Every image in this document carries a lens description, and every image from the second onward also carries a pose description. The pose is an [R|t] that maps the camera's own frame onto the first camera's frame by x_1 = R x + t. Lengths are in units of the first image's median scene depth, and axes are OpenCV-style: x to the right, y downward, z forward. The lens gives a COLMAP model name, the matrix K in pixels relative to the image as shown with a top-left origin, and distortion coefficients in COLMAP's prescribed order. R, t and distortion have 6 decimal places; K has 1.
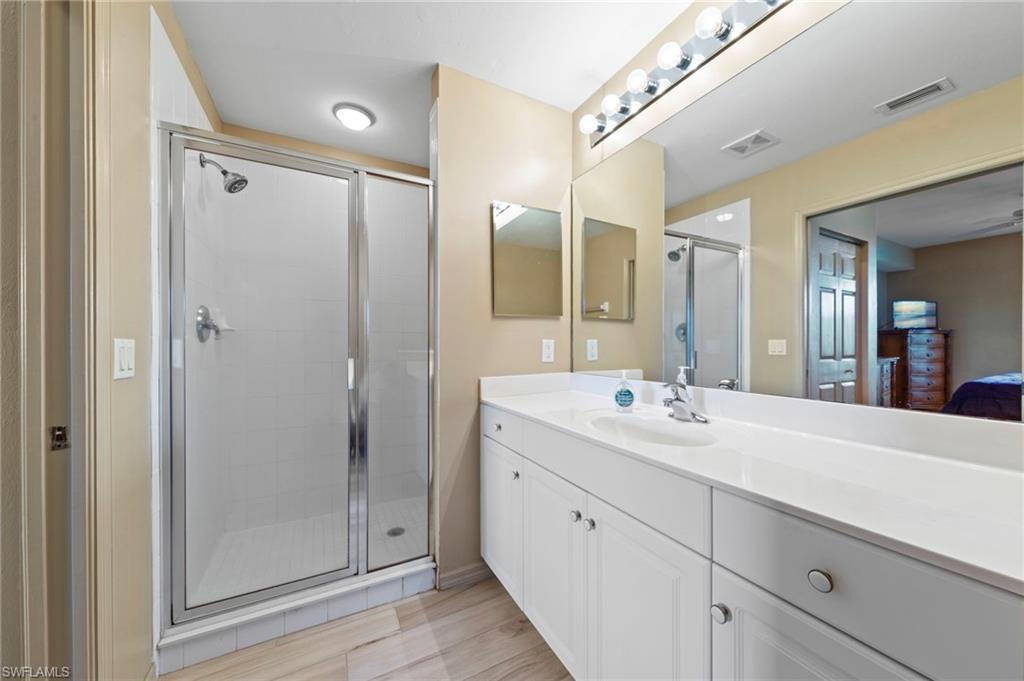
lens RADIAL K [[365.9, 0, 509.6], [0, 365.9, 345.9], [0, 0, 1]] dist [0.000256, -0.000013]
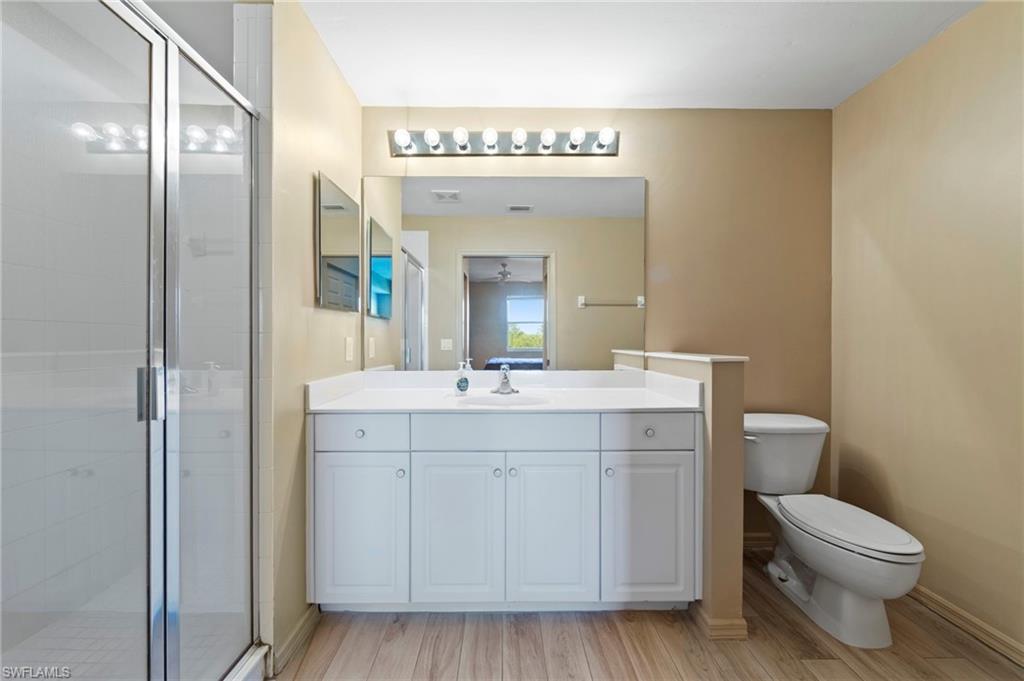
lens RADIAL K [[365.9, 0, 509.6], [0, 365.9, 345.9], [0, 0, 1]] dist [0.000256, -0.000013]
pose [[0.441568, -0.008101, 0.897191, -0.629491], [0.005734, 0.999964, 0.006207, 0.002205], [-0.897210, 0.002403, 0.441599, 0.249278]]
